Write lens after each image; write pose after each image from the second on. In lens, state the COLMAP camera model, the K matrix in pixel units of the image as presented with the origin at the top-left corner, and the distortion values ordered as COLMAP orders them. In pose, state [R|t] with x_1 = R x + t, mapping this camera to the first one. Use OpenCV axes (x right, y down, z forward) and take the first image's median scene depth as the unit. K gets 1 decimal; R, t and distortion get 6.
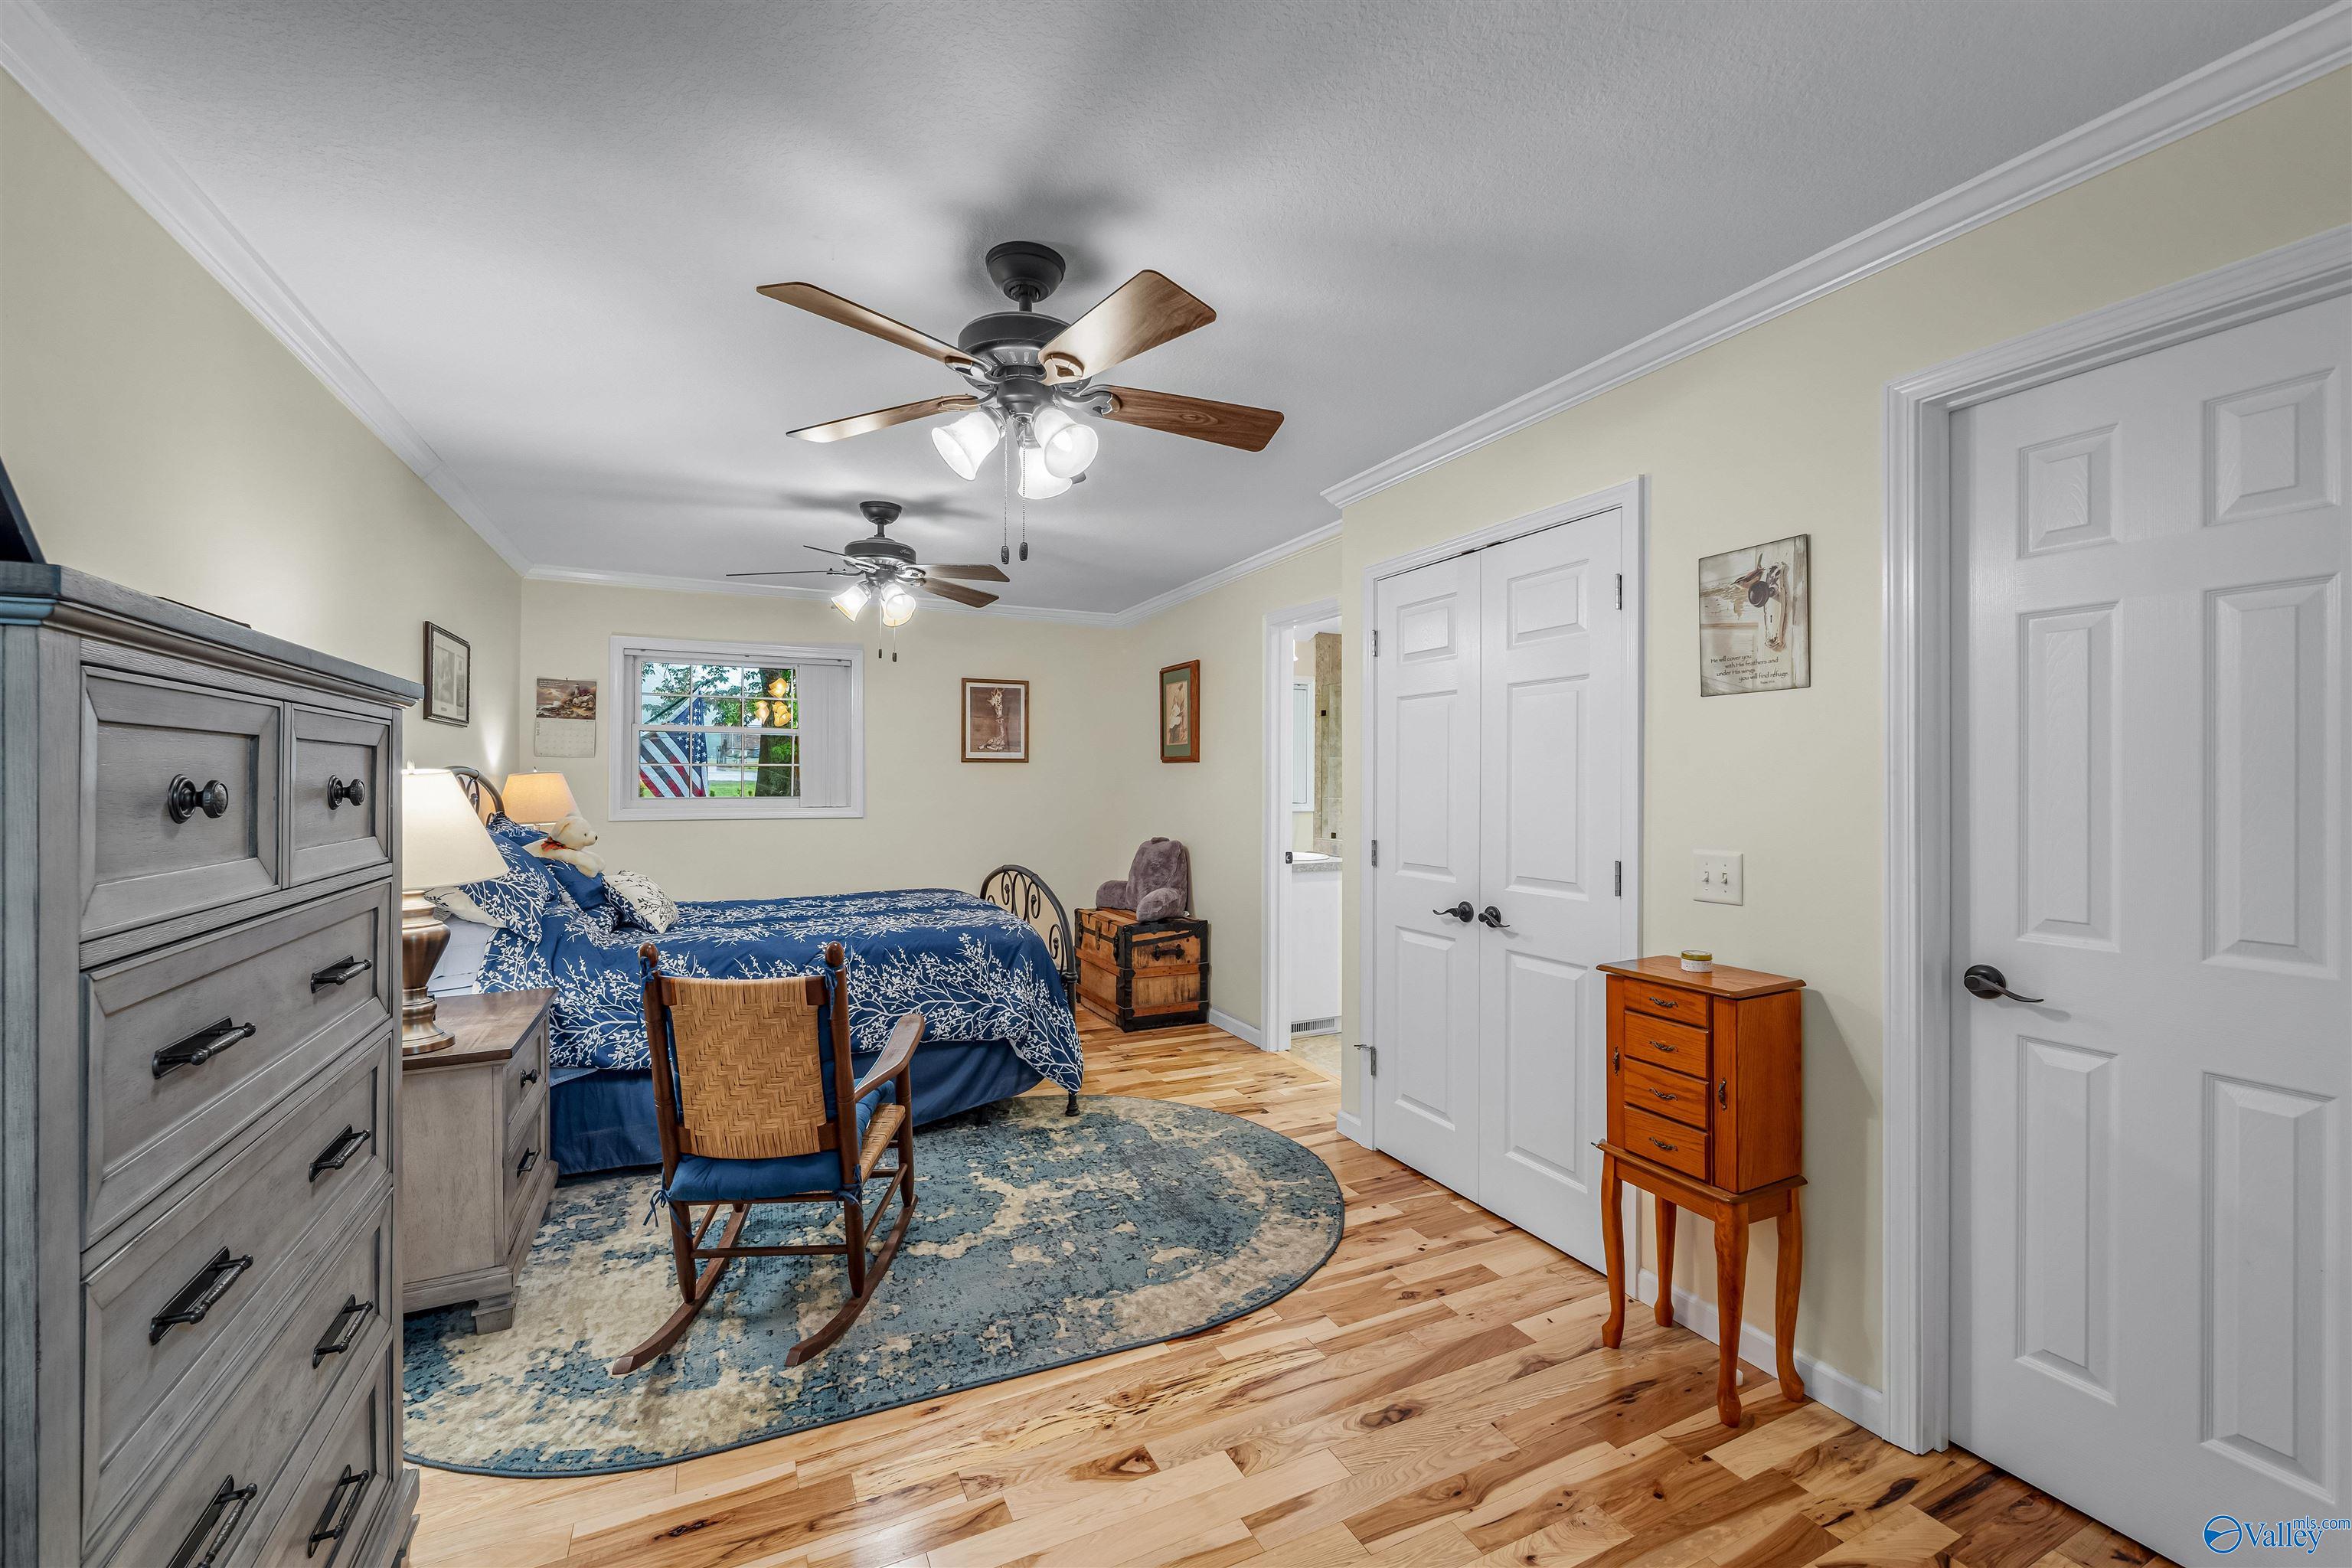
lens RADIAL K [[951.1, 0, 1170.1], [0, 951.1, 801.8], [0, 0, 1]] dist [-0.004012, -0.000268]
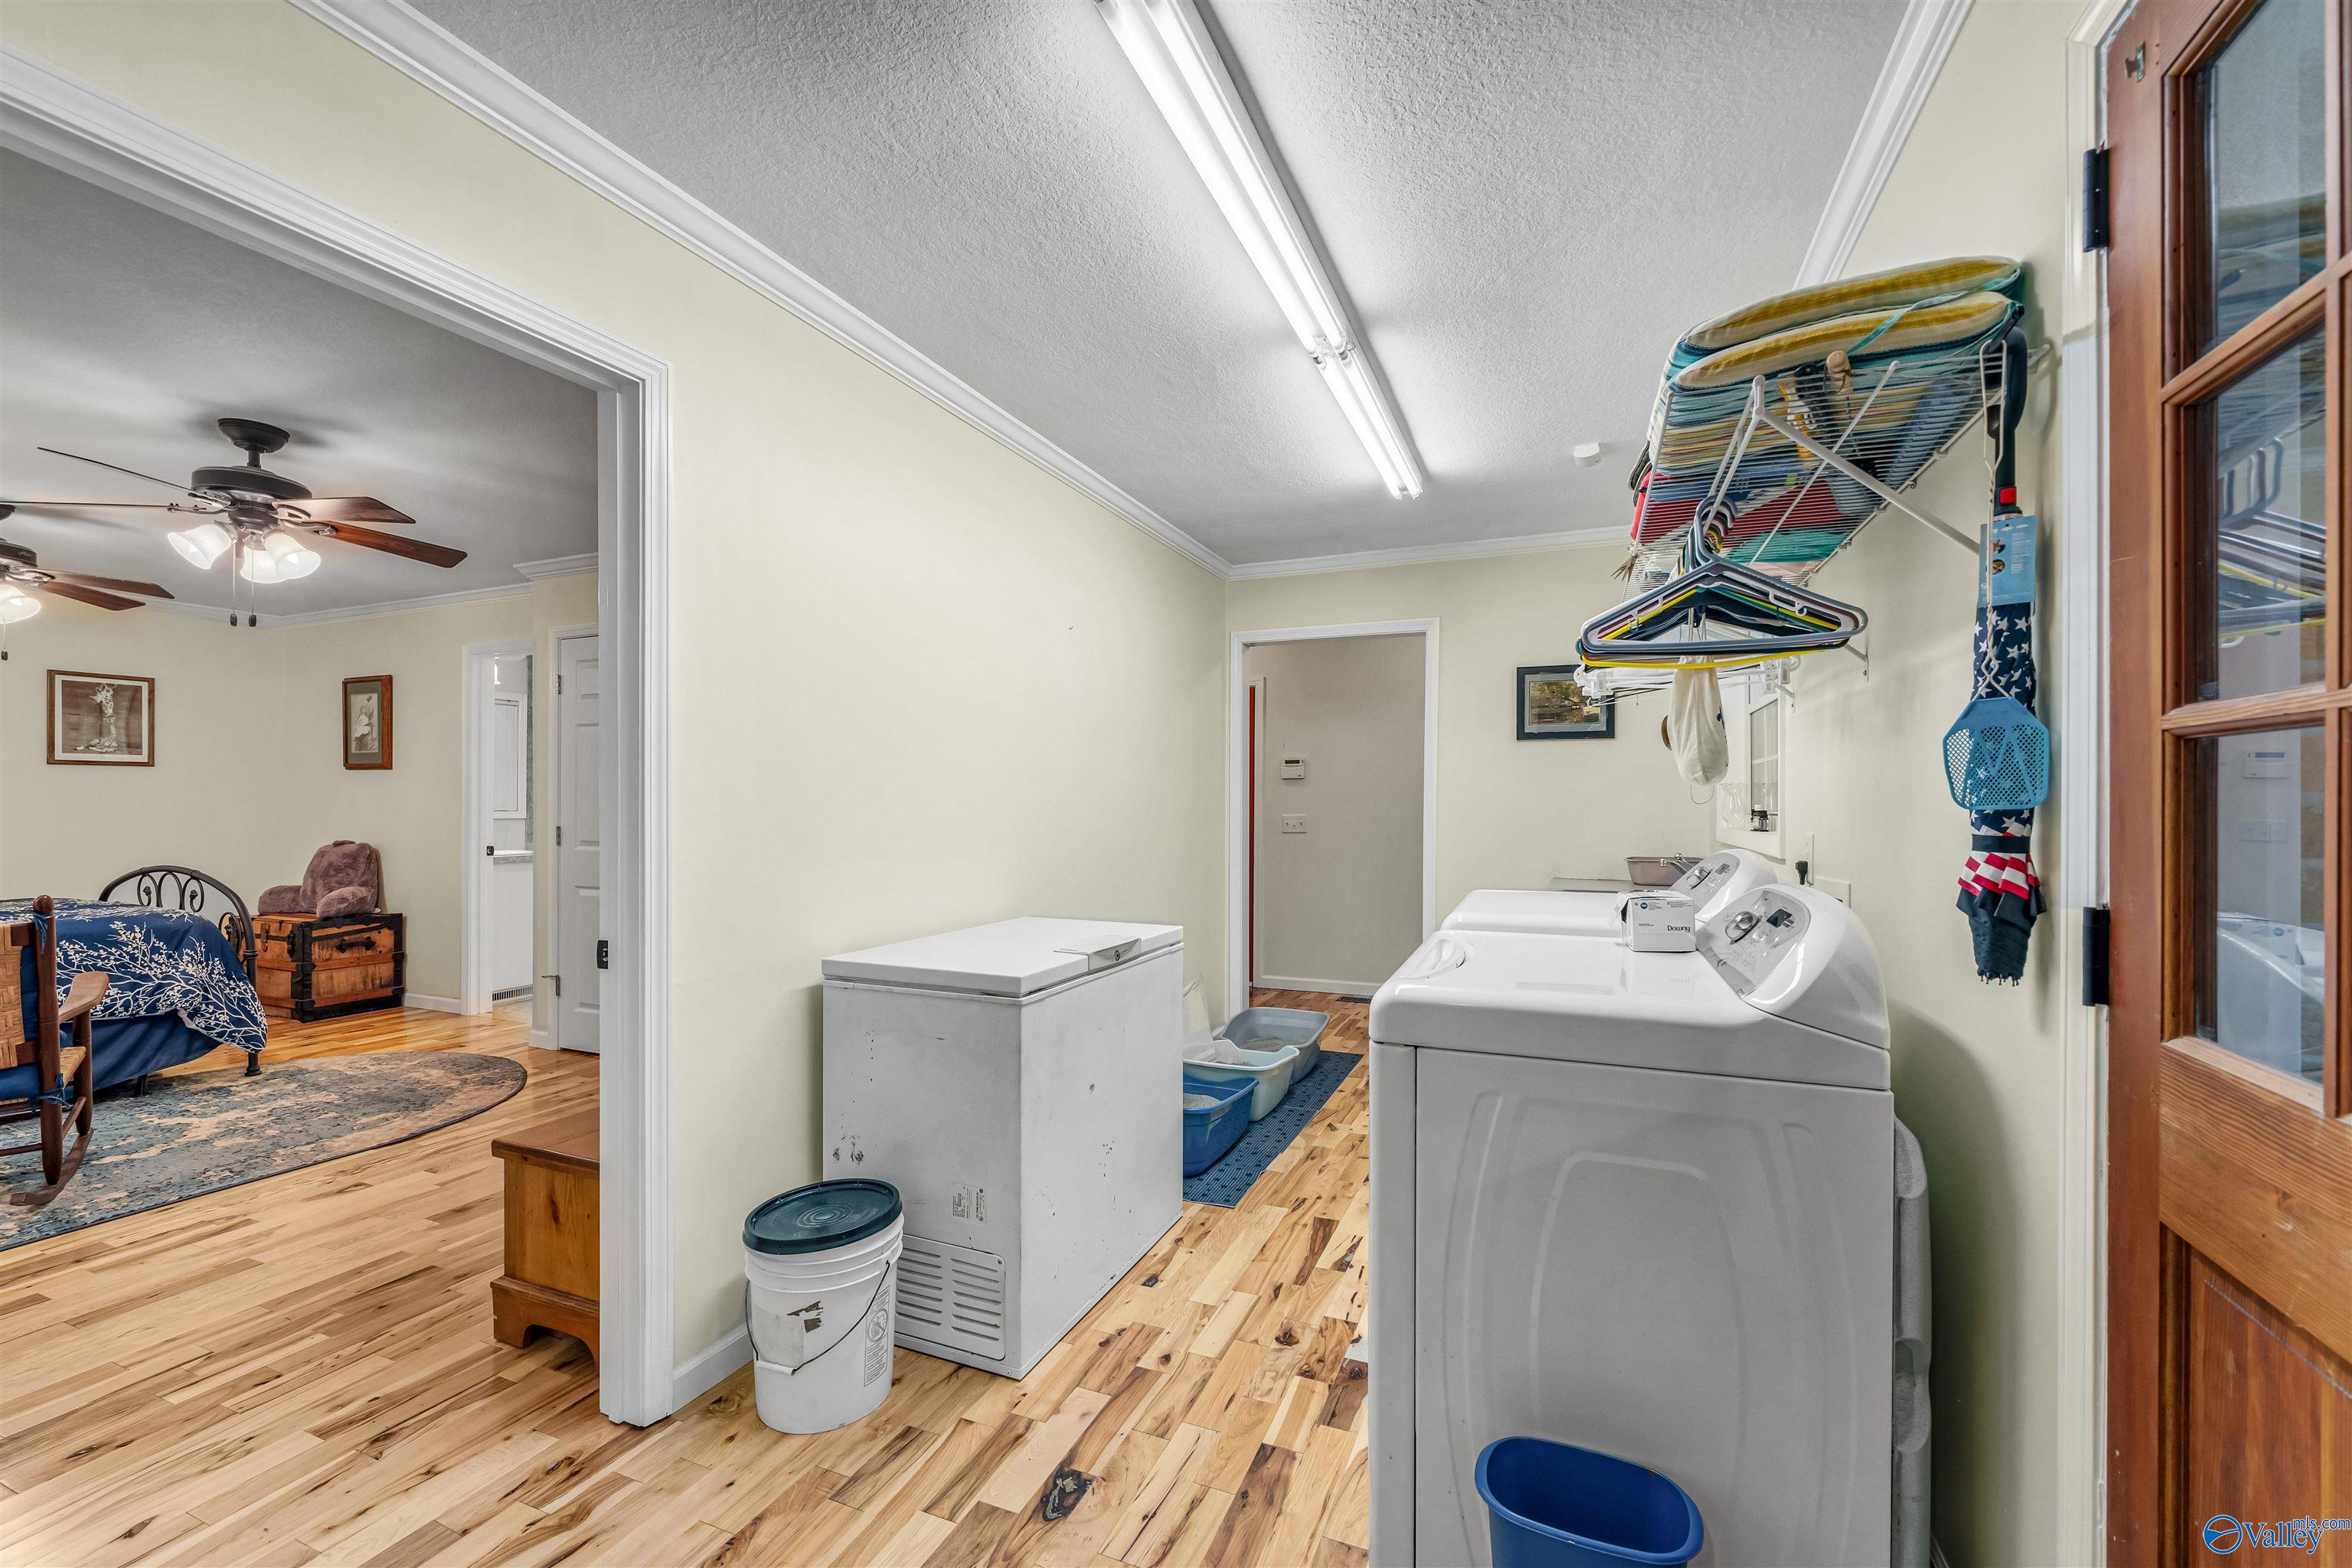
lens RADIAL K [[951.1, 0, 1170.1], [0, 951.1, 801.8], [0, 0, 1]] dist [-0.004012, -0.000268]
pose [[0.748360, 0.000250, 0.663293, -0.034520], [0.013587, 0.999784, -0.015707, 0.036408], [-0.663154, 0.020766, 0.748195, -0.600864]]
